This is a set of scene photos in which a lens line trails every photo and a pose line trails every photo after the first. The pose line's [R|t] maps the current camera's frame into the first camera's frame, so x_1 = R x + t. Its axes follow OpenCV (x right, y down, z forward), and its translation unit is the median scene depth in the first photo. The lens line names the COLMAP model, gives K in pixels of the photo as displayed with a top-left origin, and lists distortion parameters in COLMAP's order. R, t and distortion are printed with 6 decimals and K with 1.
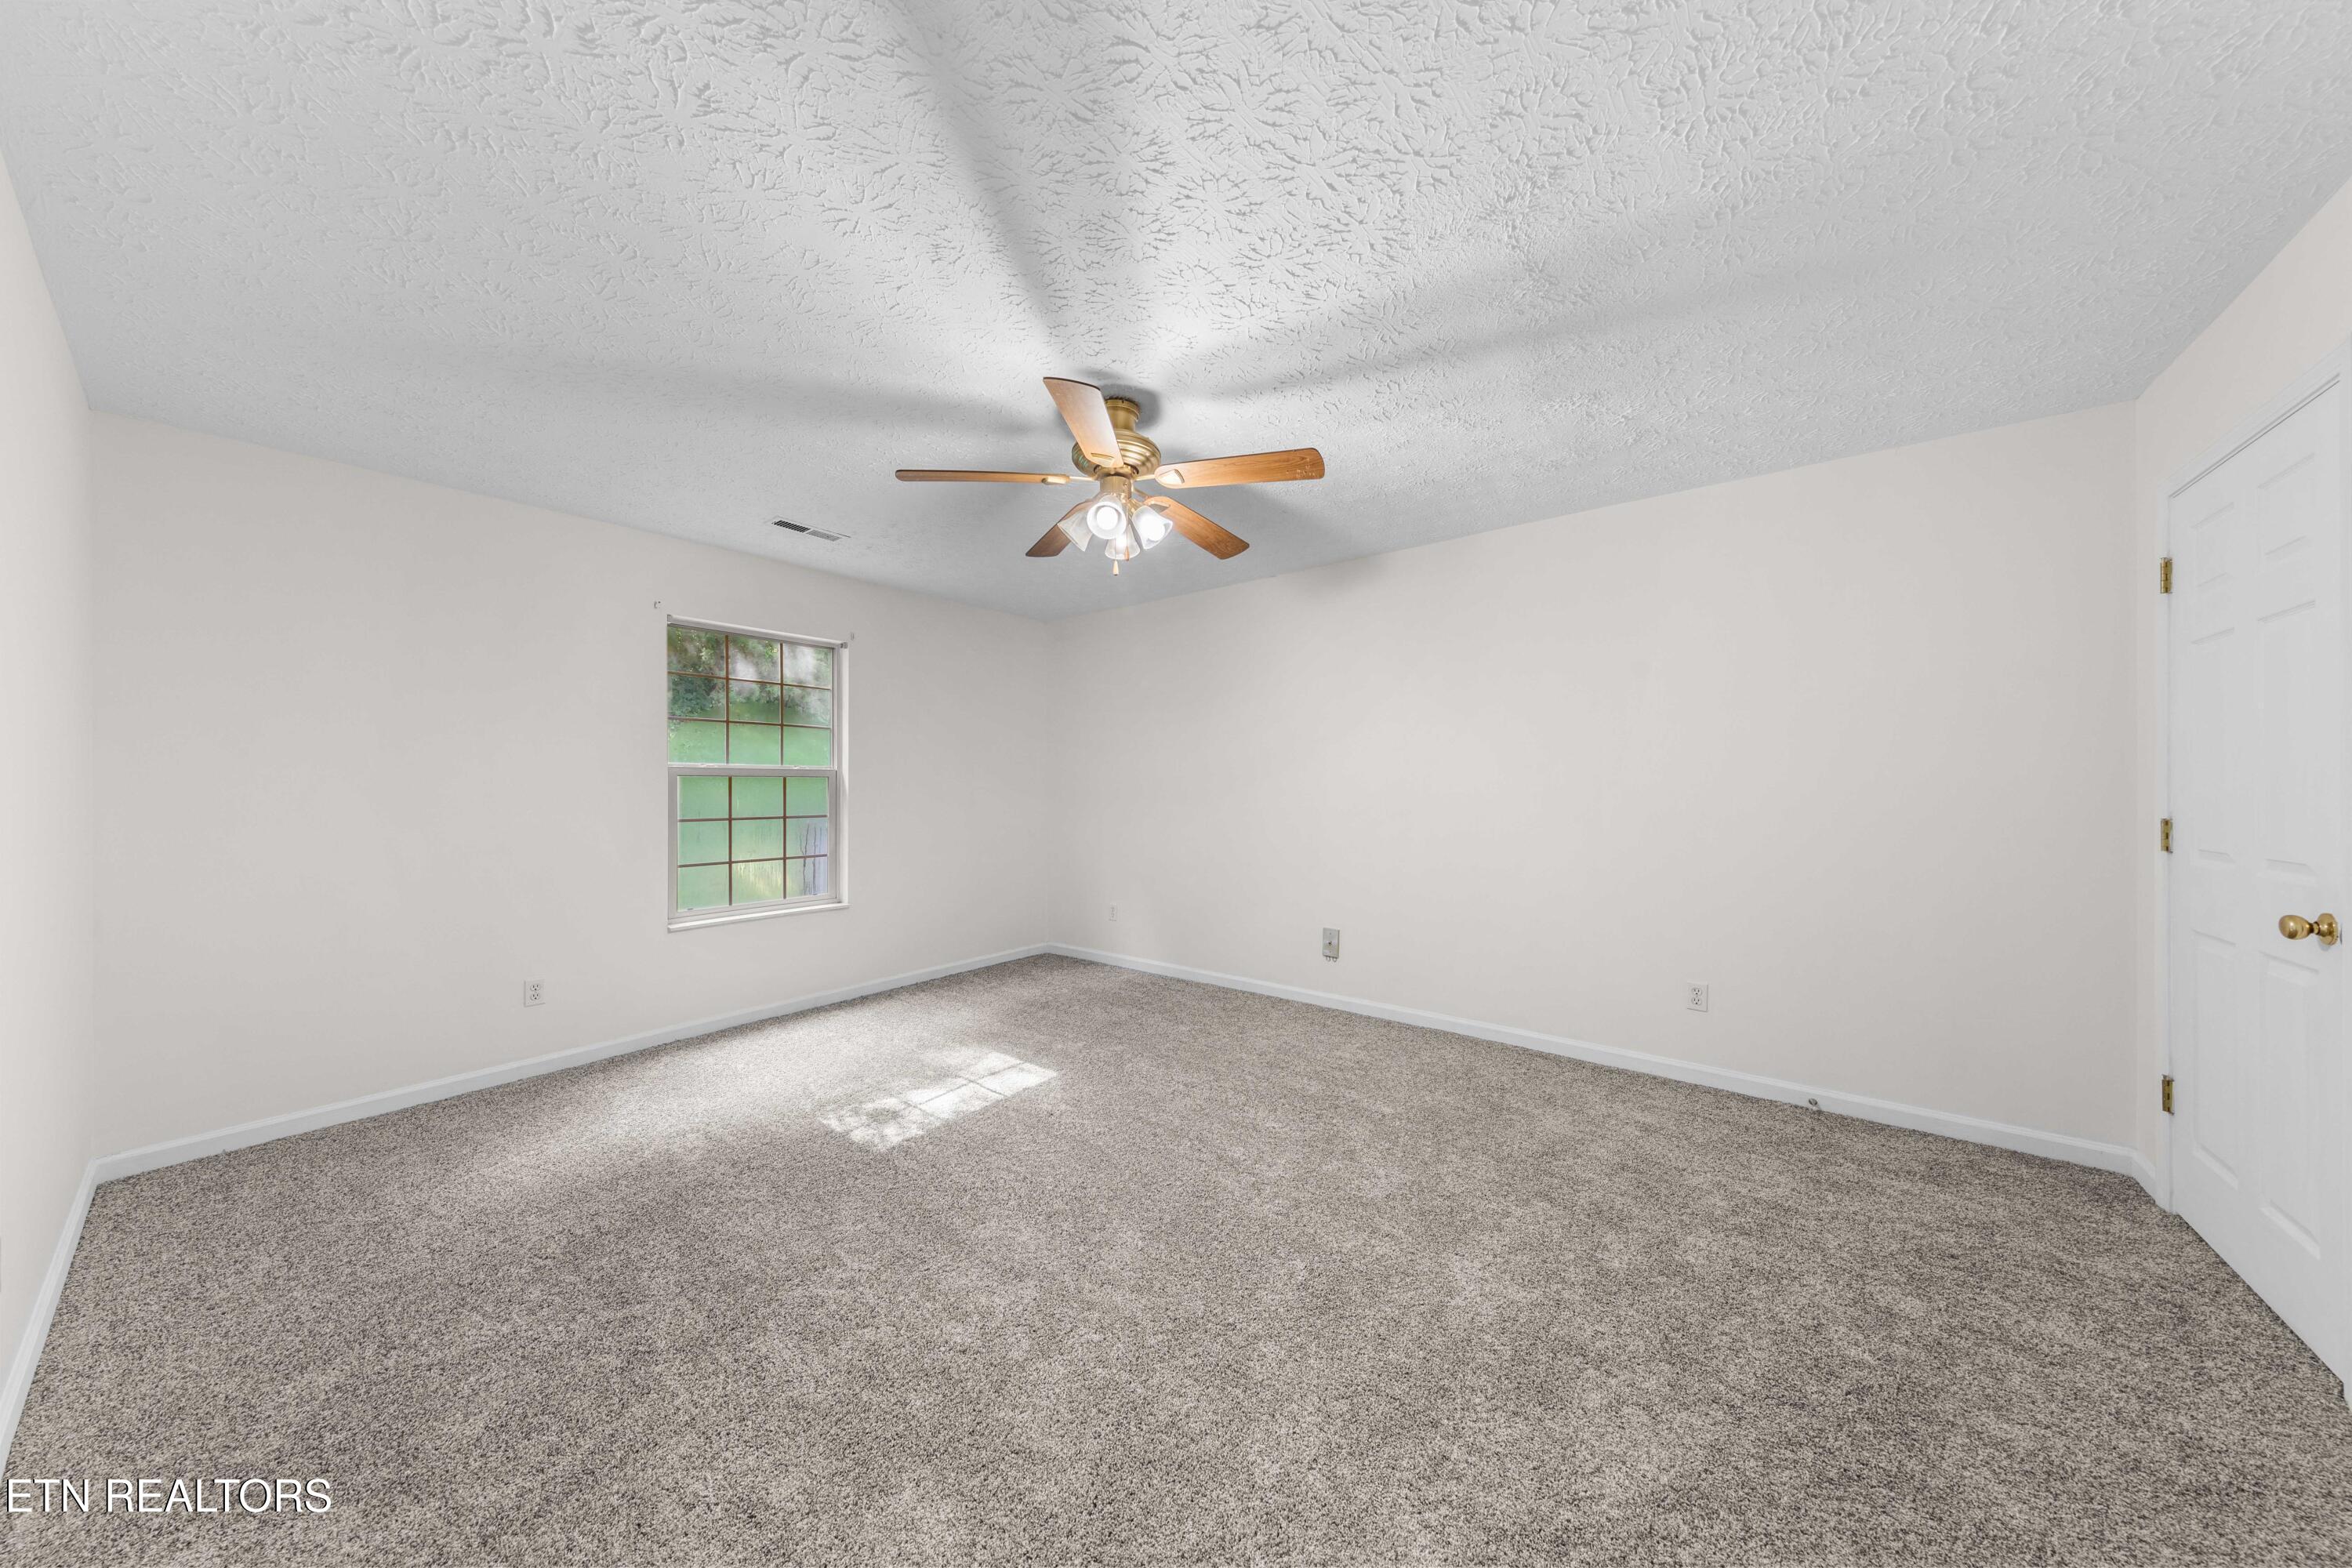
lens RADIAL K [[749.6, 0, 1171.2], [0, 749.6, 785.4], [0, 0, 1]] dist [0.000698, -0.000024]
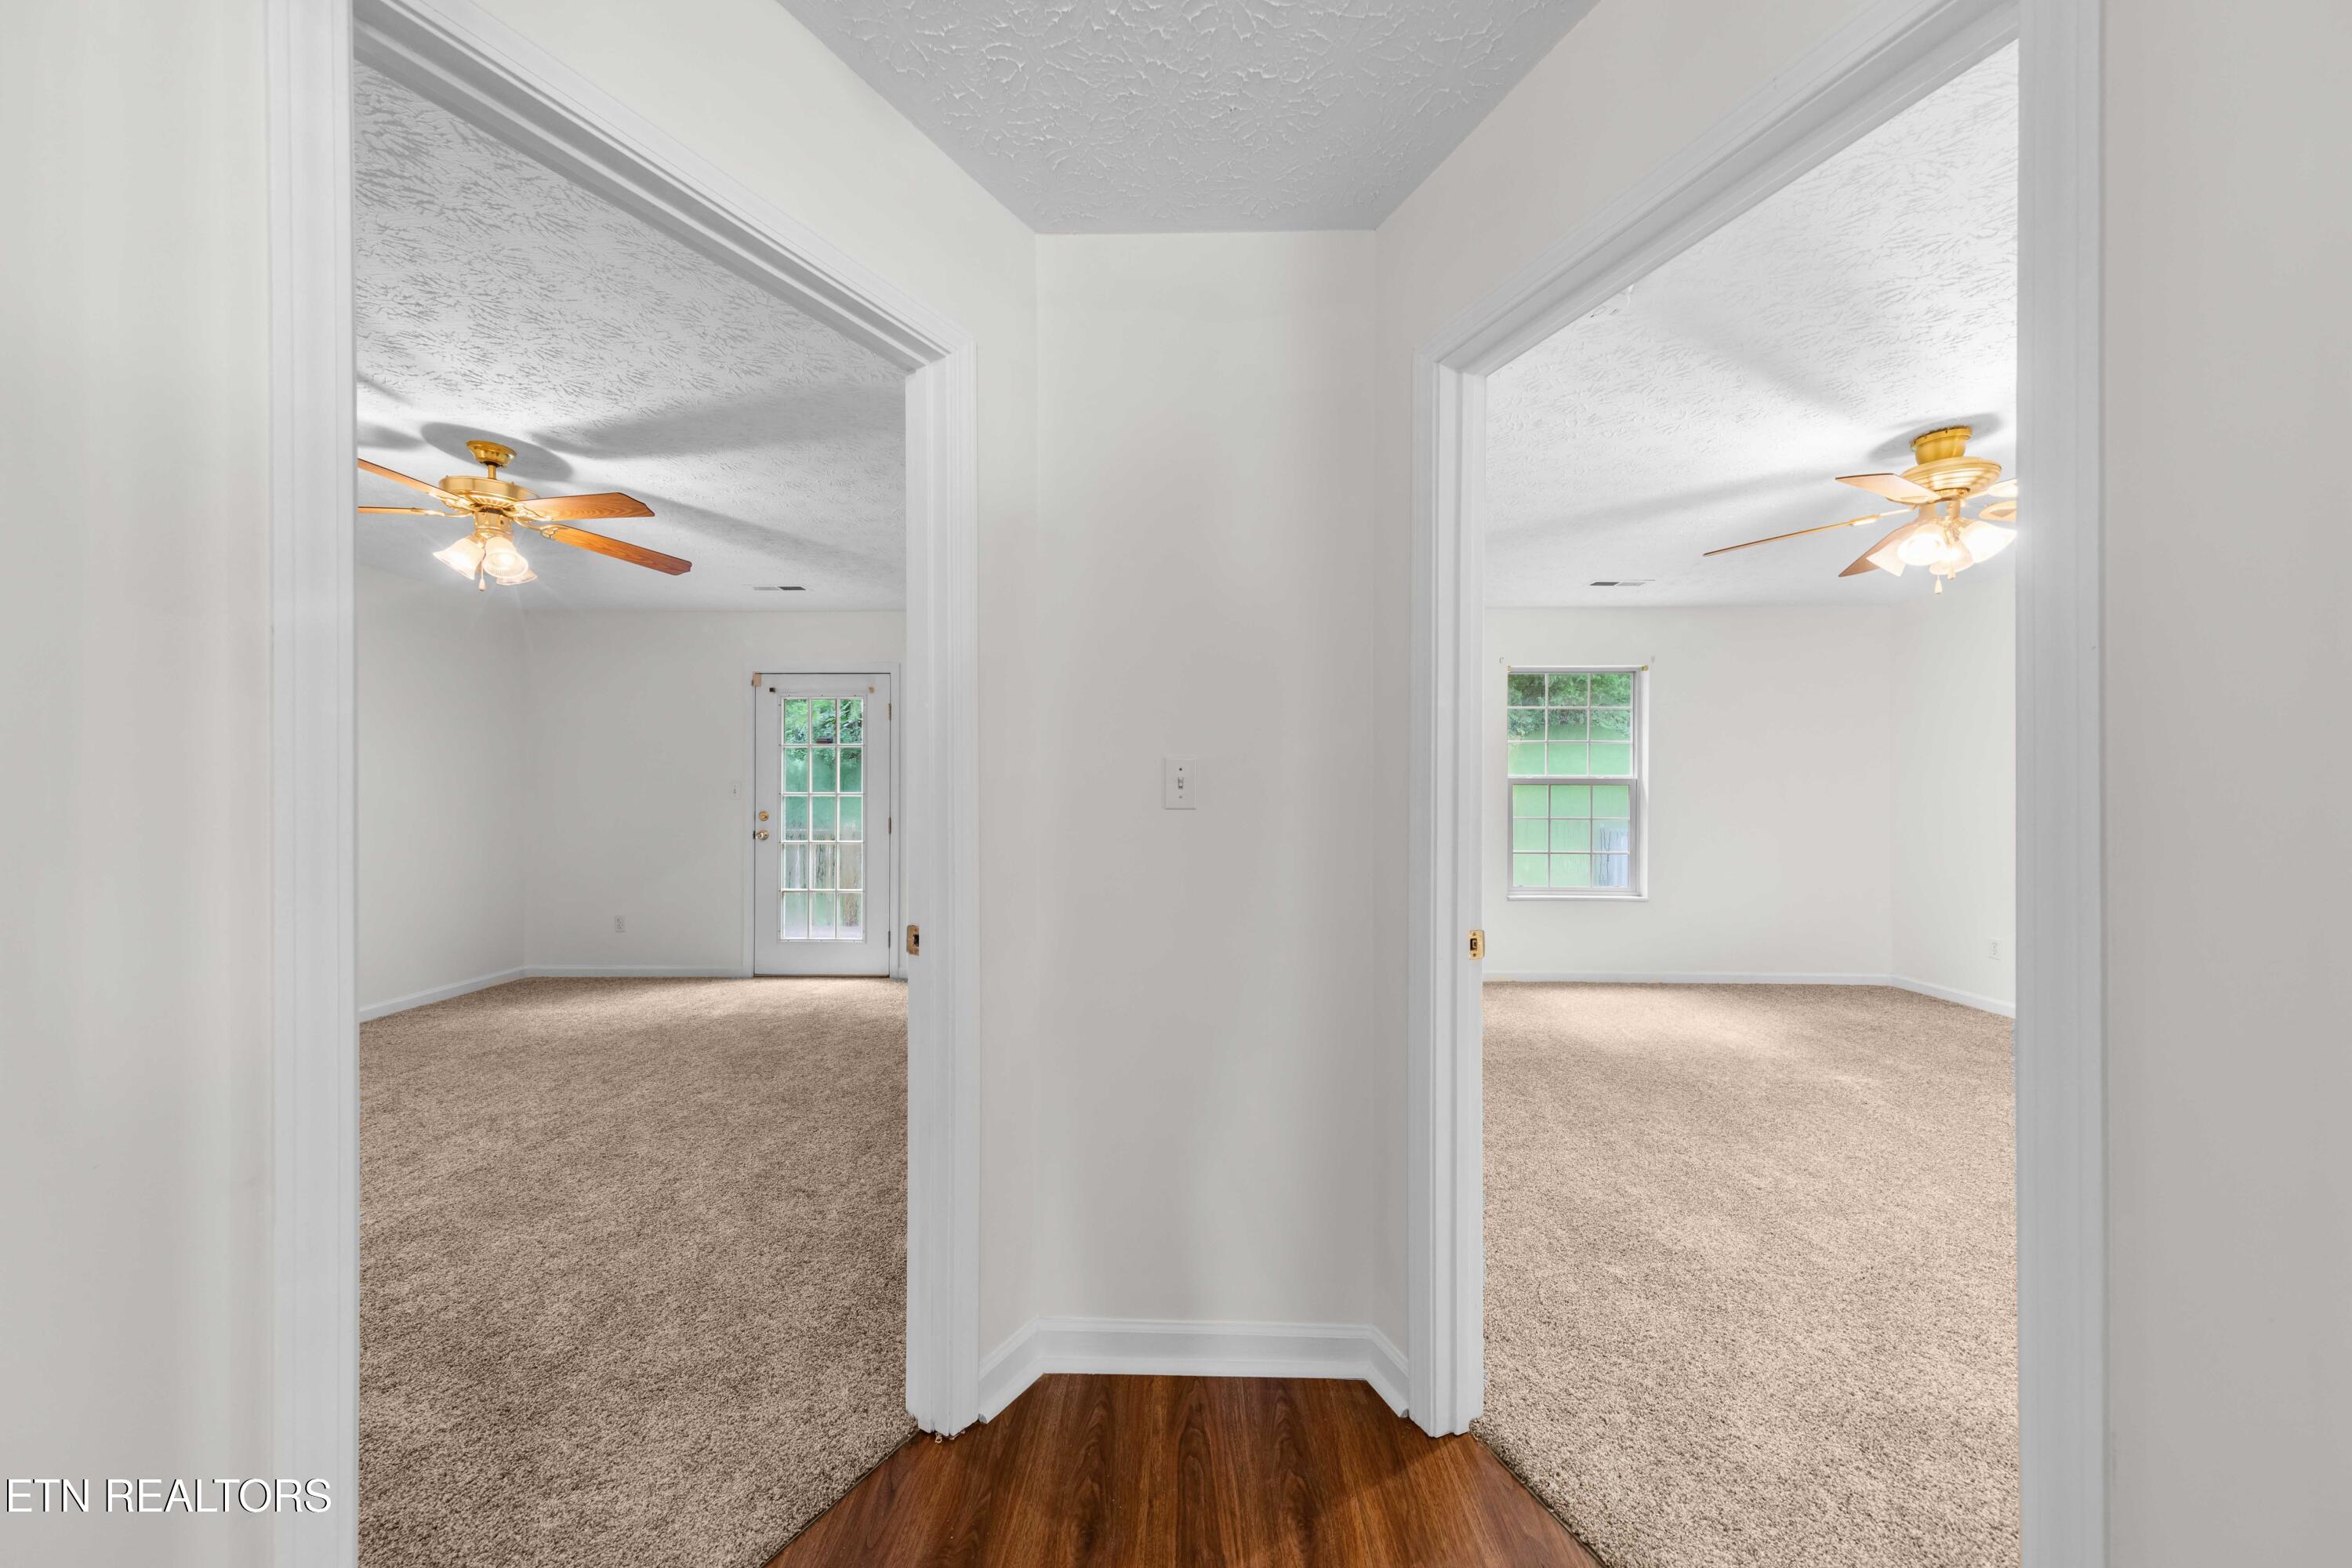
lens RADIAL K [[805.0, 0, 1166.5], [0, 805.0, 794.4], [0, 0, 1]] dist [0.002843, 0.000077]
pose [[0.602204, 0.003938, -0.798332, 0.183007], [-0.002122, 0.999992, 0.003332, 0.001889], [0.798339, -0.000312, 0.602208, -0.565114]]
